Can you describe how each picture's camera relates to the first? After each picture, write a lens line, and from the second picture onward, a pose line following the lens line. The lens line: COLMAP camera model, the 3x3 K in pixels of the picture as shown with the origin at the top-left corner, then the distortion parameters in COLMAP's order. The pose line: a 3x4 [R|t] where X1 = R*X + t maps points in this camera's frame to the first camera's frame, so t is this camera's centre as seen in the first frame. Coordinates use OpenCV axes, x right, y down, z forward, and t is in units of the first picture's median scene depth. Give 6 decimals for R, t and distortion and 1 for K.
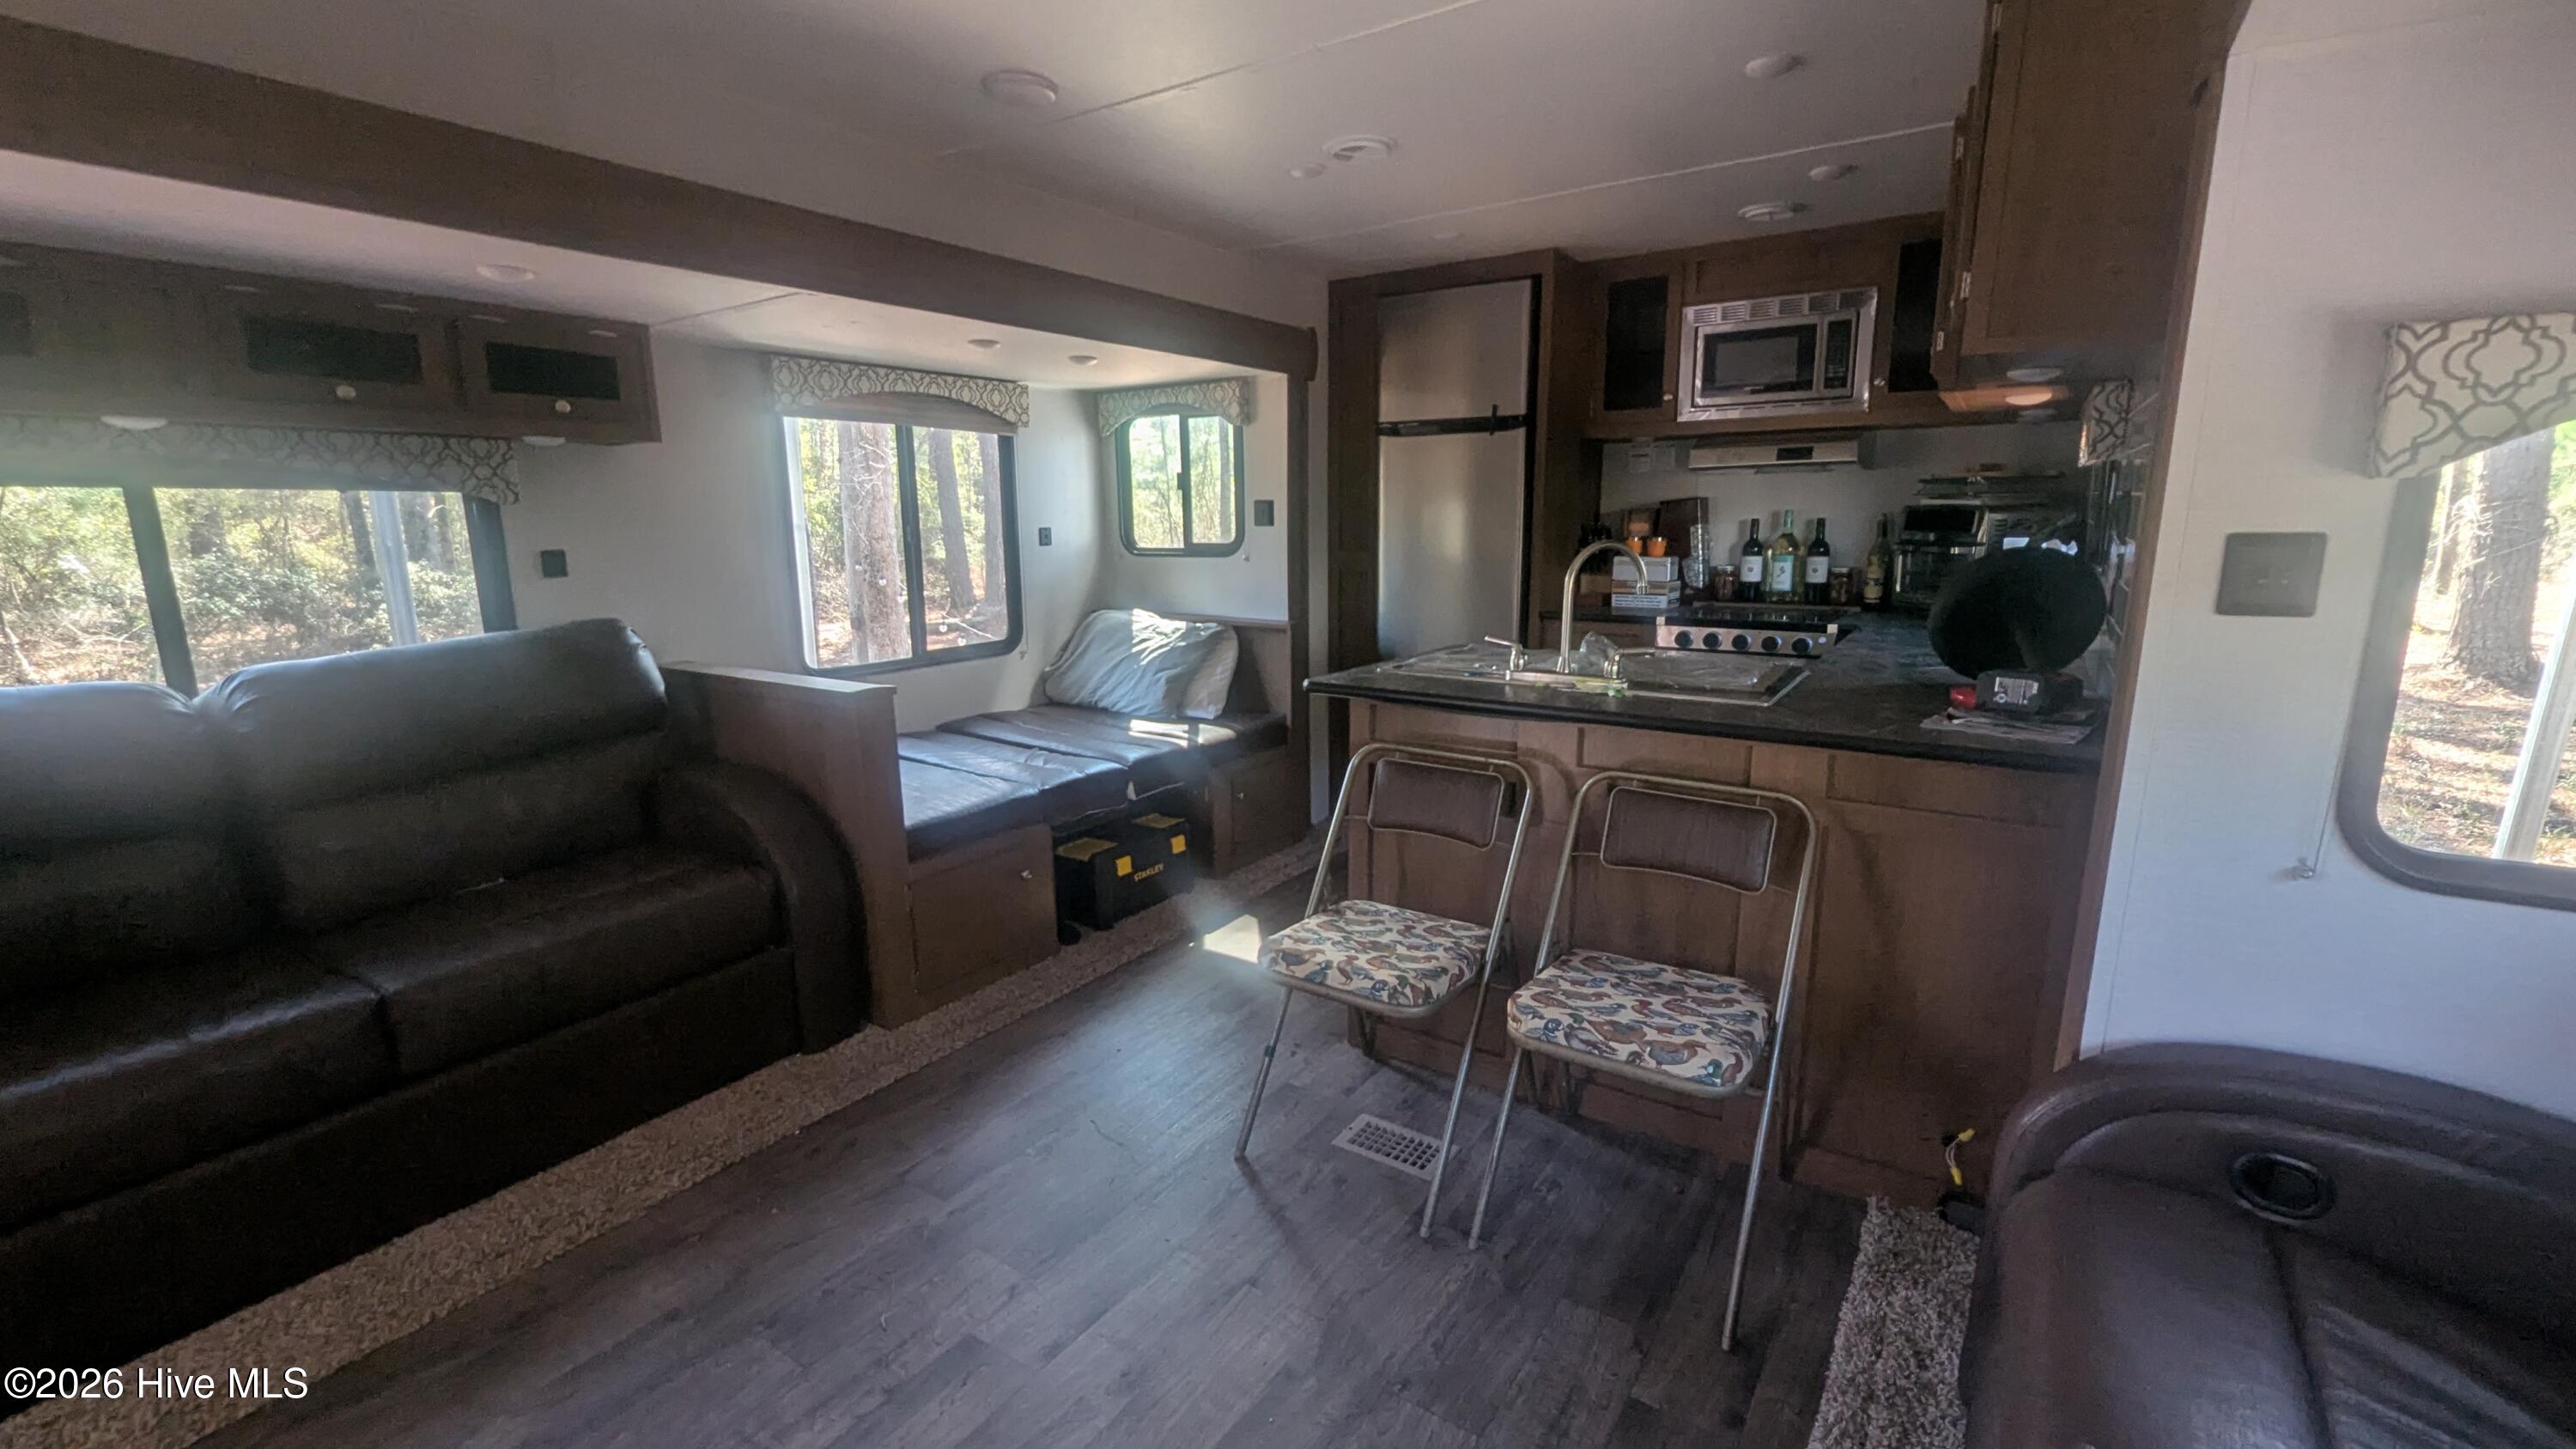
lens RADIAL K [[1073.5, 0, 1250.7], [0, 1073.5, 732.1], [0, 0, 1]] dist [0.000832, 0.000069]
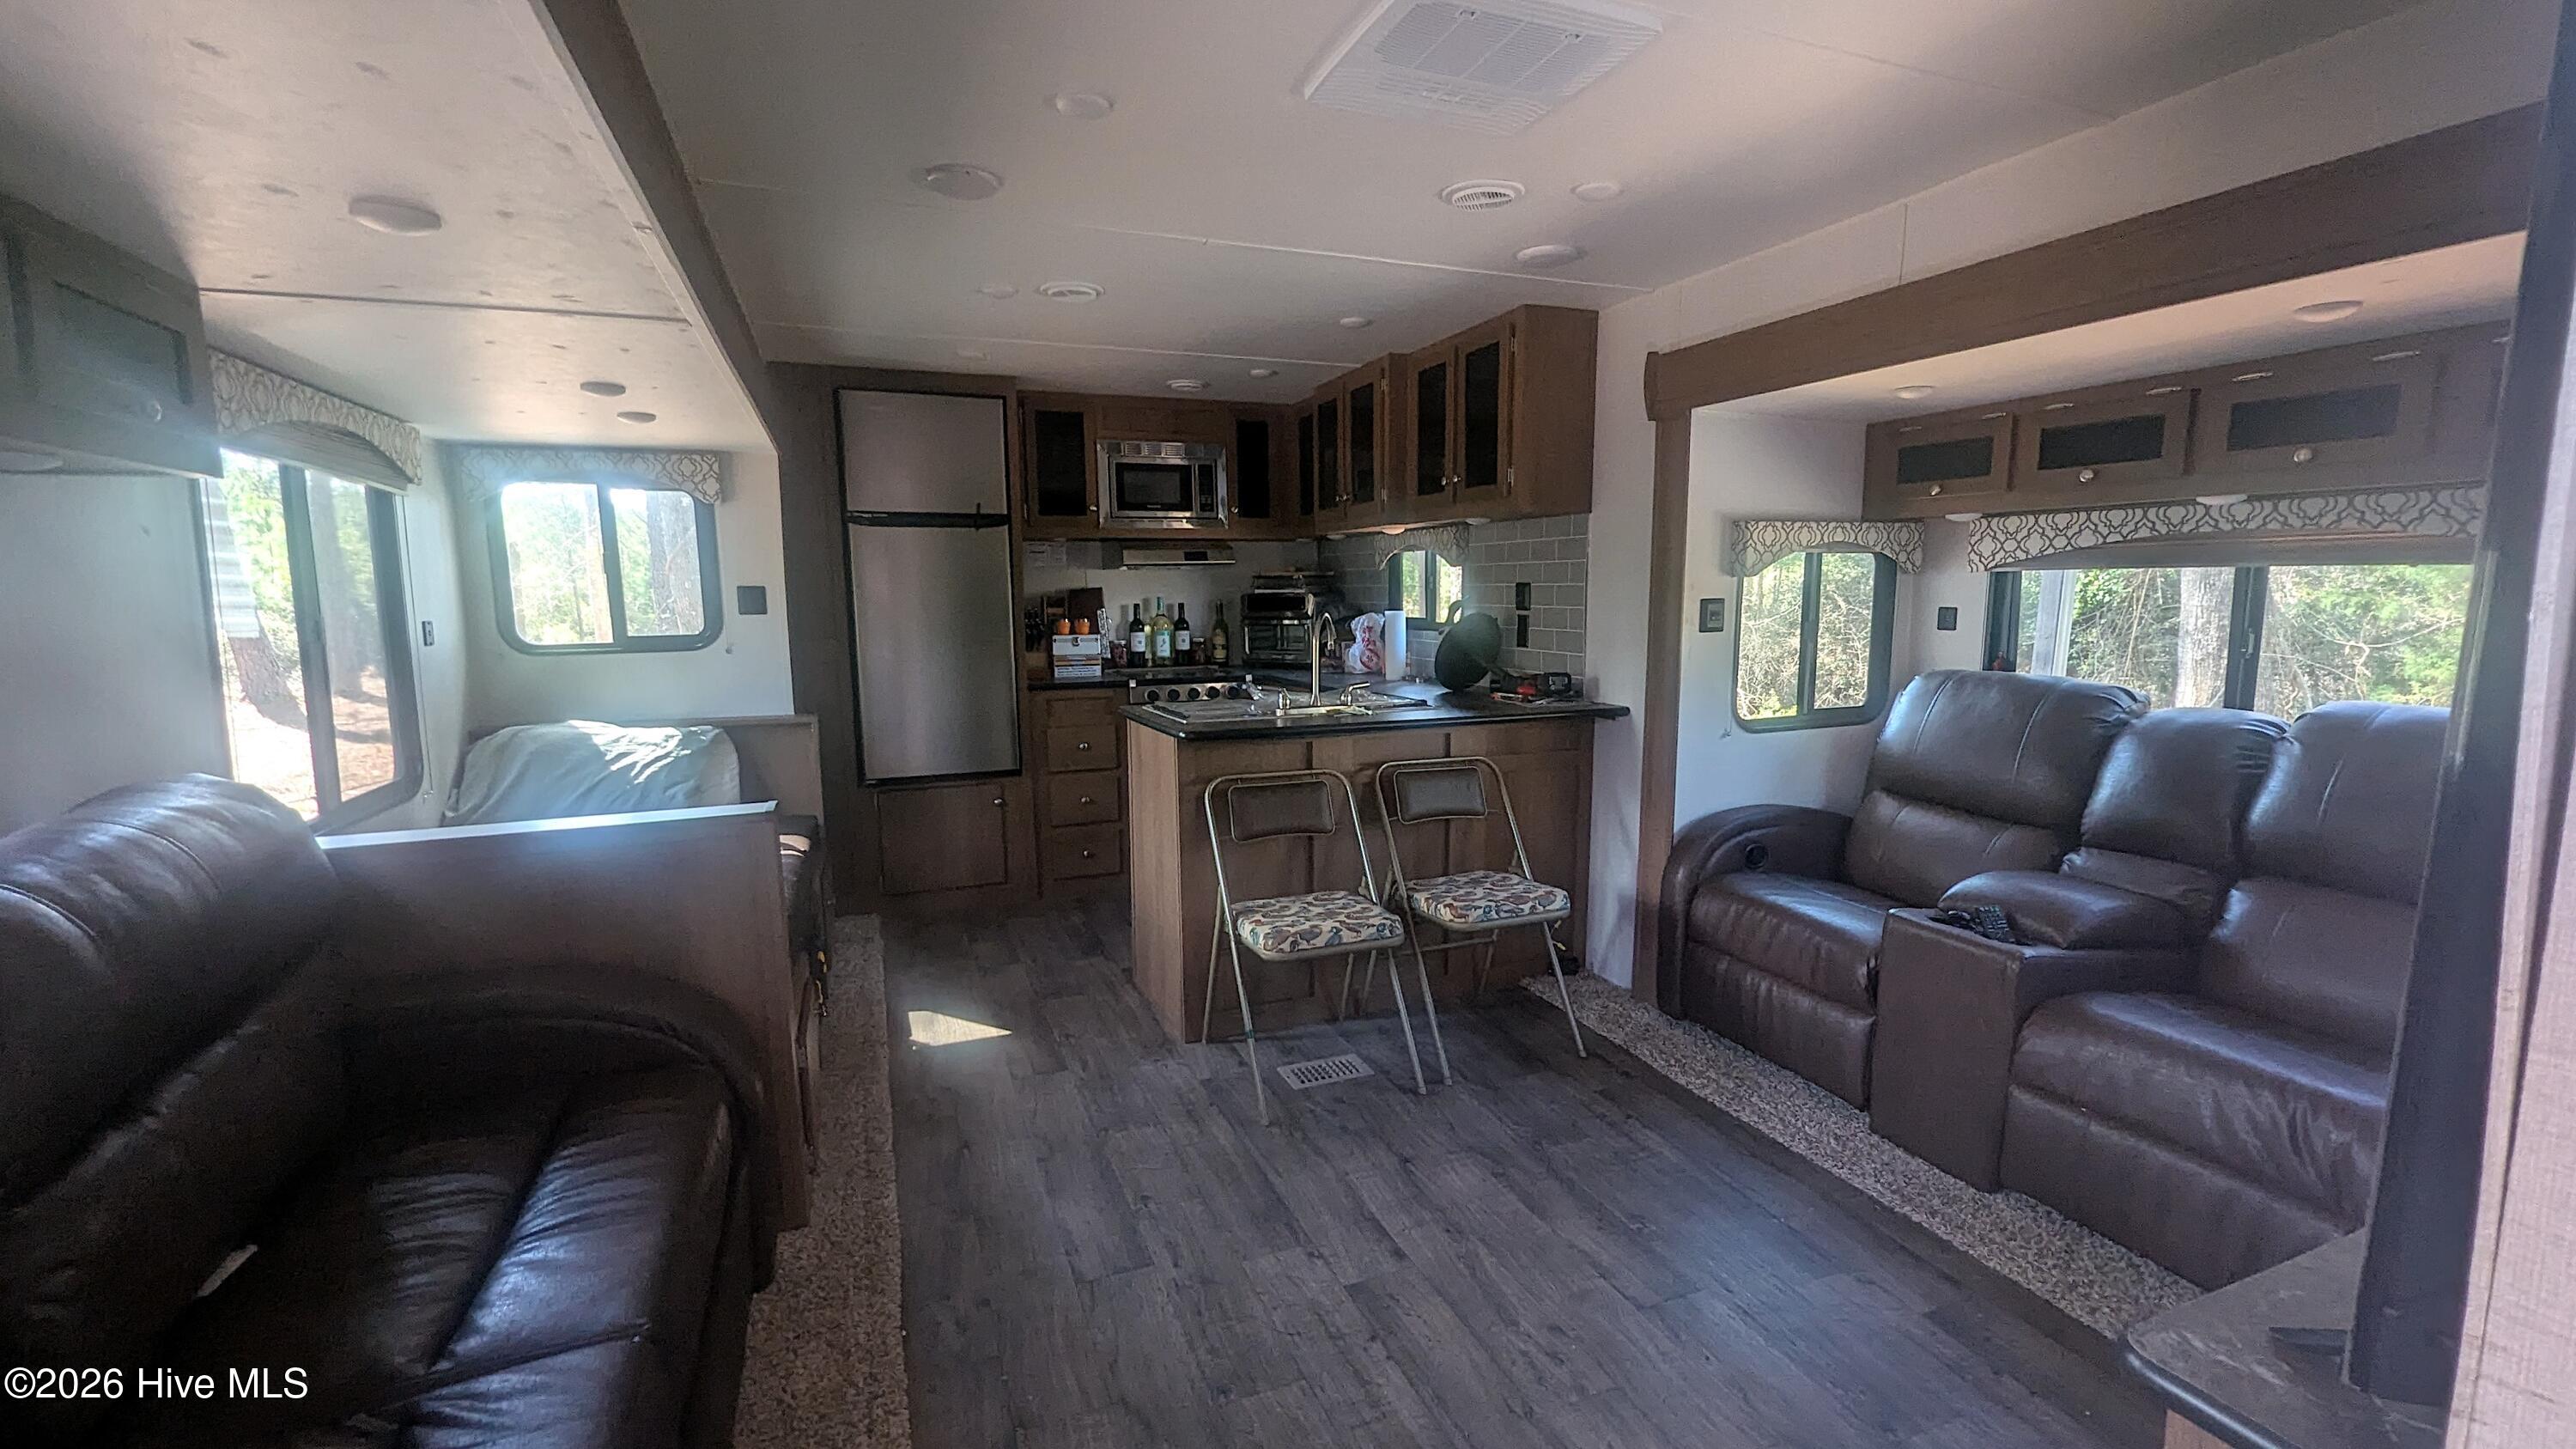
lens RADIAL K [[1067.5, 0, 1297.3], [0, 1067.5, 730.1], [0, 0, 1]] dist [0.000412, 0.000672]
pose [[0.558932, -0.101930, 0.822925, -0.569478], [0.174601, 0.984634, 0.003371, -0.020853], [-0.810623, 0.141799, 0.568140, 0.146541]]
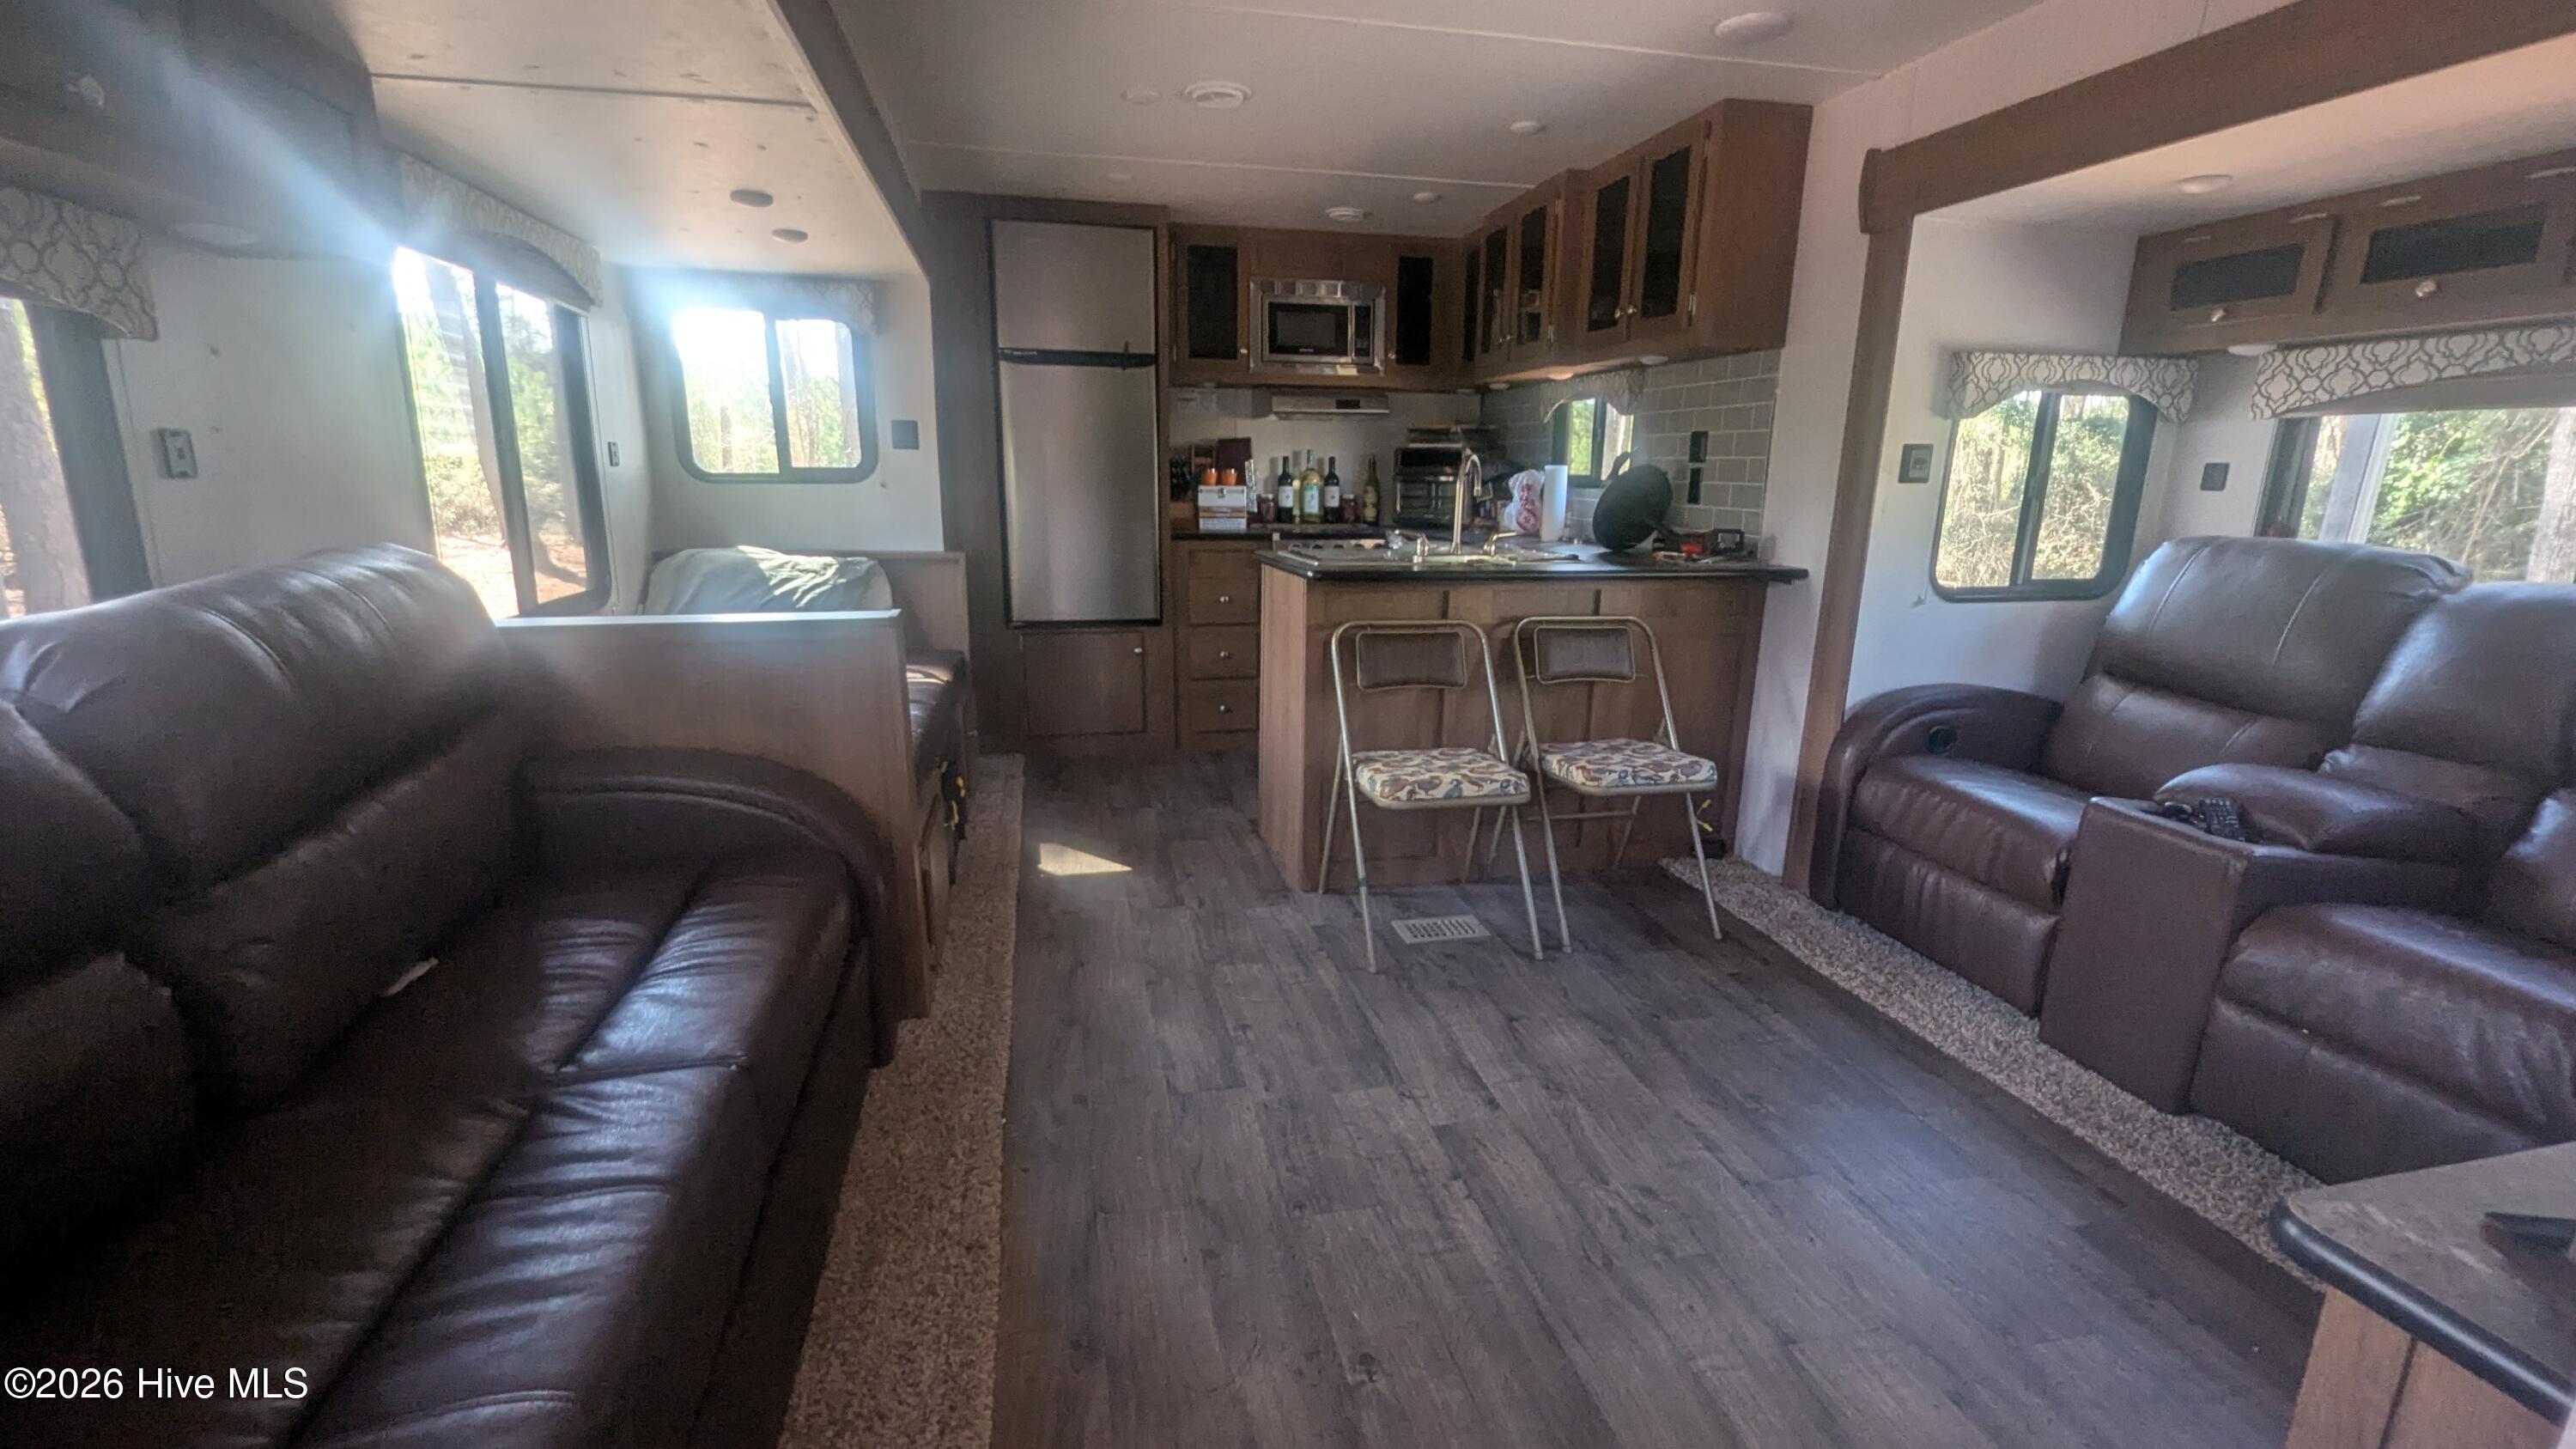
lens RADIAL K [[1084.9, 0, 1291.2], [0, 1084.9, 727.6], [0, 0, 1]] dist [-0.000070, -0.000297]
pose [[0.684797, -0.147866, 0.713575, -0.543440], [0.128798, 0.988341, 0.081199, 0.014224], [-0.717262, 0.036303, 0.695857, 0.141055]]
